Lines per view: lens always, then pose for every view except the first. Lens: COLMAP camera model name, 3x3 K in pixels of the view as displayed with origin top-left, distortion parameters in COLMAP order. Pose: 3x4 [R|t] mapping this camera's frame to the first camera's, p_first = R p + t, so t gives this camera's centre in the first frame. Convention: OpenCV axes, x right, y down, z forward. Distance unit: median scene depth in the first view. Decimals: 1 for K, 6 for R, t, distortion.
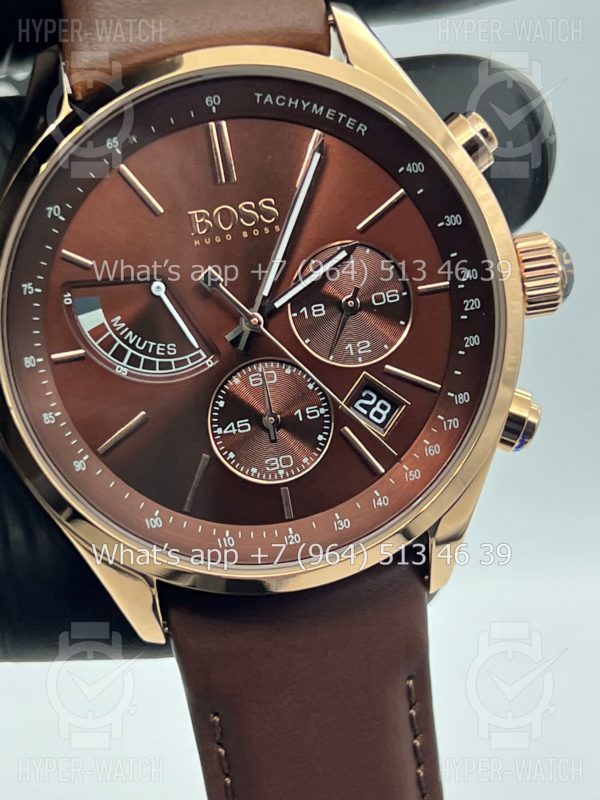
lens RADIAL K [[1855.1, 0, 300.6], [0, 1855.1, 398.6], [0, 0, 1]] dist [0.259144, 0.000000]
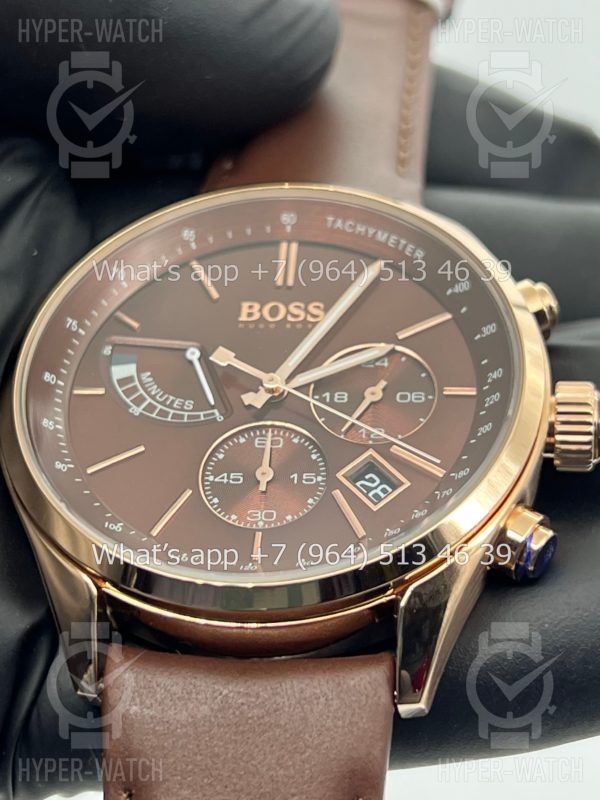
lens RADIAL K [[1855.1, 0, 299.2], [0, 1855.1, 398.5], [0, 0, 1]] dist [0.259144, 0.000000]
pose [[0.950516, 0.089698, -0.297444, 0.284654], [-0.259976, 0.753824, -0.603458, 0.559444], [0.170092, 0.650925, 0.739841, 0.267453]]
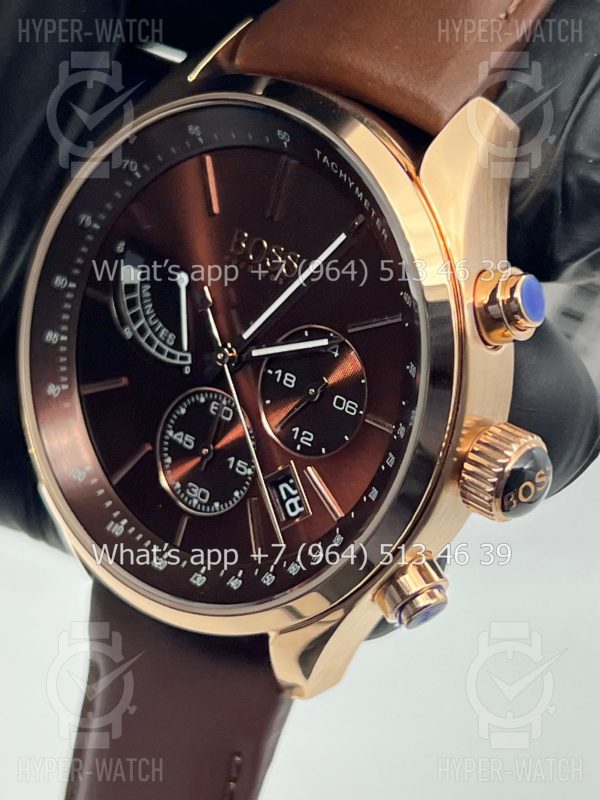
lens RADIAL K [[1855.1, 0, 301.2], [0, 1855.1, 402.0], [0, 0, 1]] dist [0.259144, 0.000000]
pose [[0.639578, 0.514481, -0.571183, 0.568400], [-0.431494, 0.855198, 0.287140, -0.316992], [0.636202, 0.062814, 0.768961, 0.273068]]
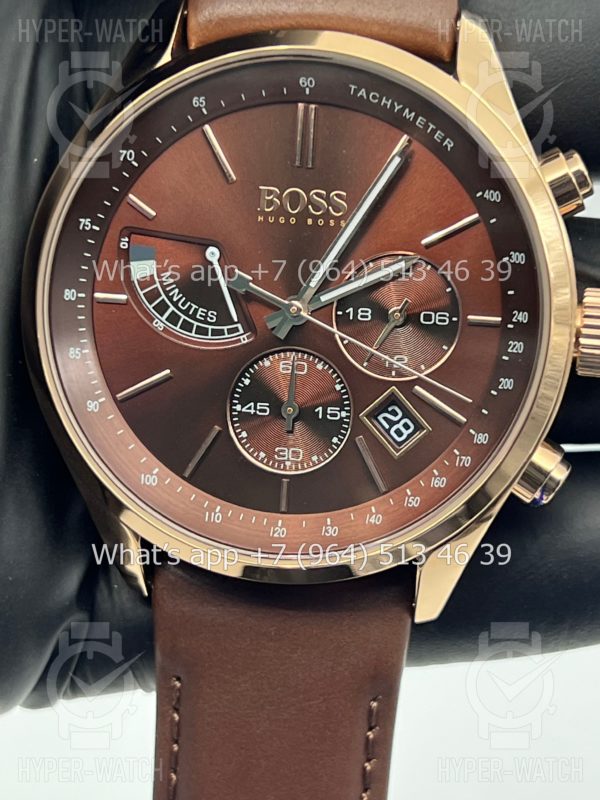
lens RADIAL K [[1855.1, 0, 303.3], [0, 1855.1, 396.4], [0, 0, 1]] dist [0.259144, 0.000000]
pose [[0.948741, 0.251847, -0.190954, 0.178642], [-0.245956, 0.967756, 0.054345, -0.051300], [0.198484, -0.004593, 0.980093, 0.031485]]
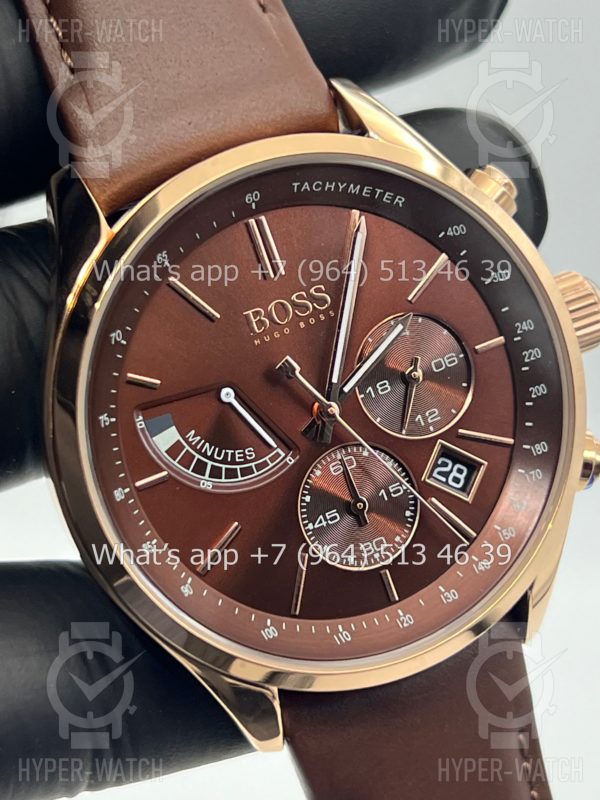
lens RADIAL K [[1855.1, 0, 302.0], [0, 1855.1, 400.8], [0, 0, 1]] dist [0.259144, 0.000000]
pose [[0.965829, -0.178379, 0.188031, -0.221416], [0.179526, 0.983691, 0.011054, -0.059661], [-0.186937, 0.023081, 0.982101, 0.037024]]
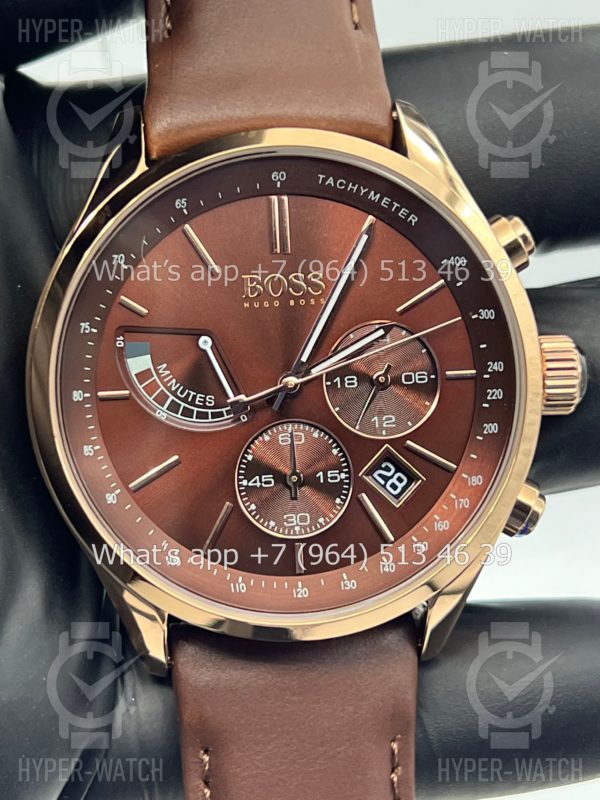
lens RADIAL K [[1855.1, 0, 304.6], [0, 1855.1, 407.2], [0, 0, 1]] dist [0.259144, 0.000000]
pose [[0.992093, 0.124976, 0.011519, -0.027482], [-0.124411, 0.991386, -0.040926, 0.013893], [-0.016534, 0.039169, 0.999096, -0.063625]]
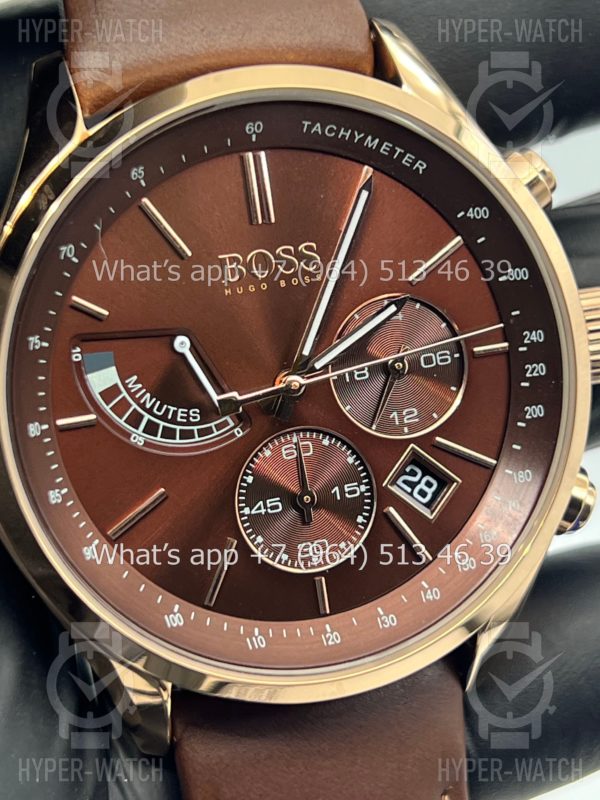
lens RADIAL K [[1855.1, 0, 295.5], [0, 1855.1, 401.0], [0, 0, 1]] dist [0.259144, 0.000000]
pose [[0.987243, 0.018534, 0.158137, -0.158850], [-0.018968, 0.999819, 0.001232, -0.035035], [-0.158086, -0.004216, 0.987416, 0.149572]]
